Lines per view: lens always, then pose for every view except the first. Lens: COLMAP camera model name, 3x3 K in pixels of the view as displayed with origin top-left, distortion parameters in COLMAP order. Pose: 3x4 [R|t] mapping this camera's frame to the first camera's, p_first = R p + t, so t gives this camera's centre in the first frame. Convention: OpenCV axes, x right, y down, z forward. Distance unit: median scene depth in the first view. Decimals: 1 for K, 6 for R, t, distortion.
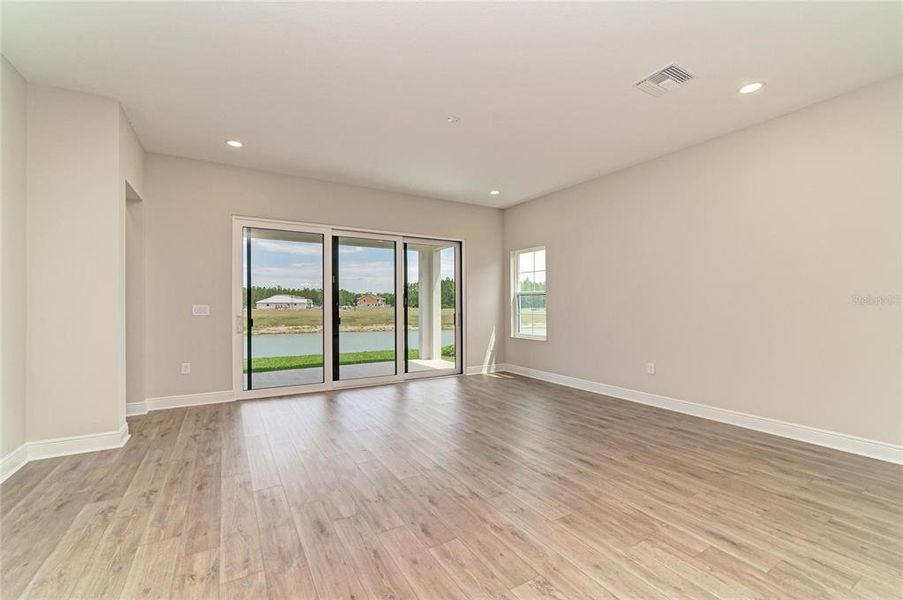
lens RADIAL K [[353.9, 0, 451.8], [0, 353.9, 308.4], [0, 0, 1]] dist [-0.001385, 0.000572]
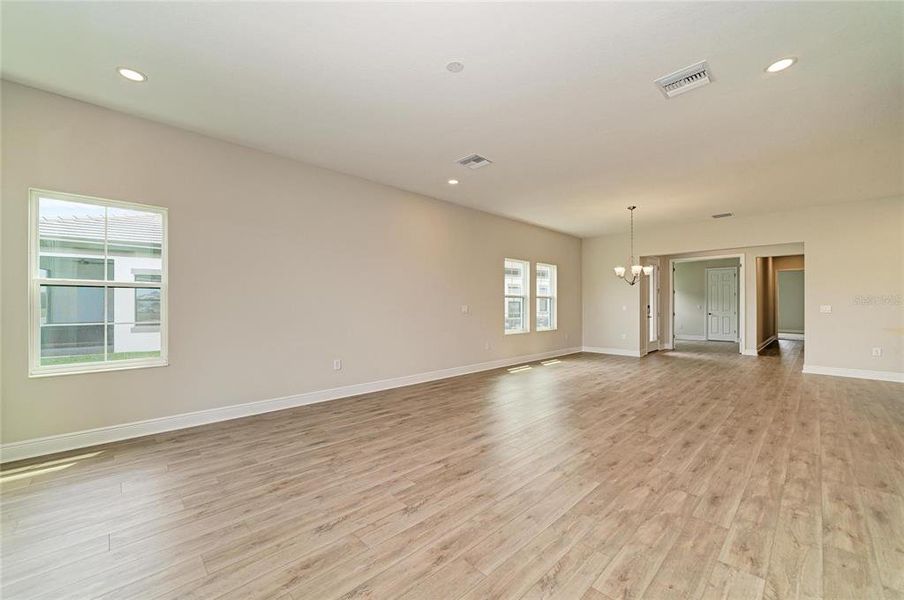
lens RADIAL K [[354.3, 0, 444.3], [0, 354.3, 304.0], [0, 0, 1]] dist [-0.001385, 0.000572]
pose [[-0.188603, 0.009869, 0.982004, -0.773492], [0.006752, 0.999939, -0.008753, -0.006737], [-0.982030, 0.004980, -0.188658, 1.198369]]
